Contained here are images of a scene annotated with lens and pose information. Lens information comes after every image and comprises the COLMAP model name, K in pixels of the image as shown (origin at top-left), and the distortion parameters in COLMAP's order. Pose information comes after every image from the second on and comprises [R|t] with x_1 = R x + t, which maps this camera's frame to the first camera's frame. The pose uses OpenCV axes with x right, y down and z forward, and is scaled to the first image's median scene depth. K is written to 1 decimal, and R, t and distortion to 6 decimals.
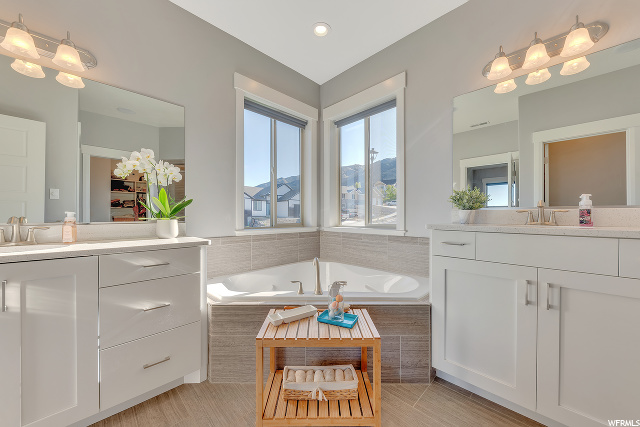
lens RADIAL K [[231.9, 0, 320.0], [0, 231.9, 213.5], [0, 0, 1]] dist [0.001137, 0.000067]
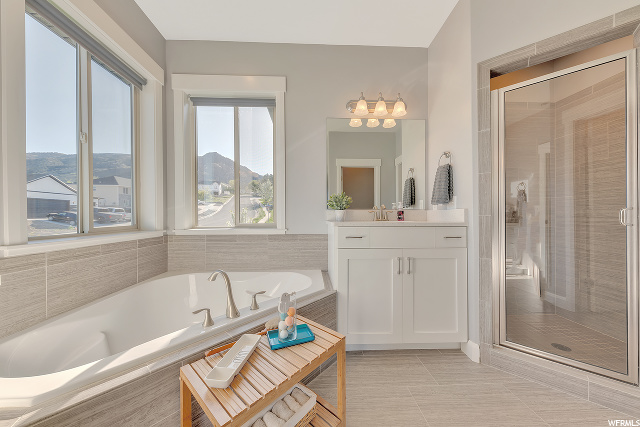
lens RADIAL K [[217.4, 0, 320.0], [0, 217.4, 213.5], [0, 0, 1]] dist [-0.000011, -0.000204]
pose [[0.672298, 0.005390, 0.740261, -0.242098], [-0.006117, 0.999980, -0.001725, 0.004910], [-0.740255, -0.003368, 0.672317, 0.217622]]
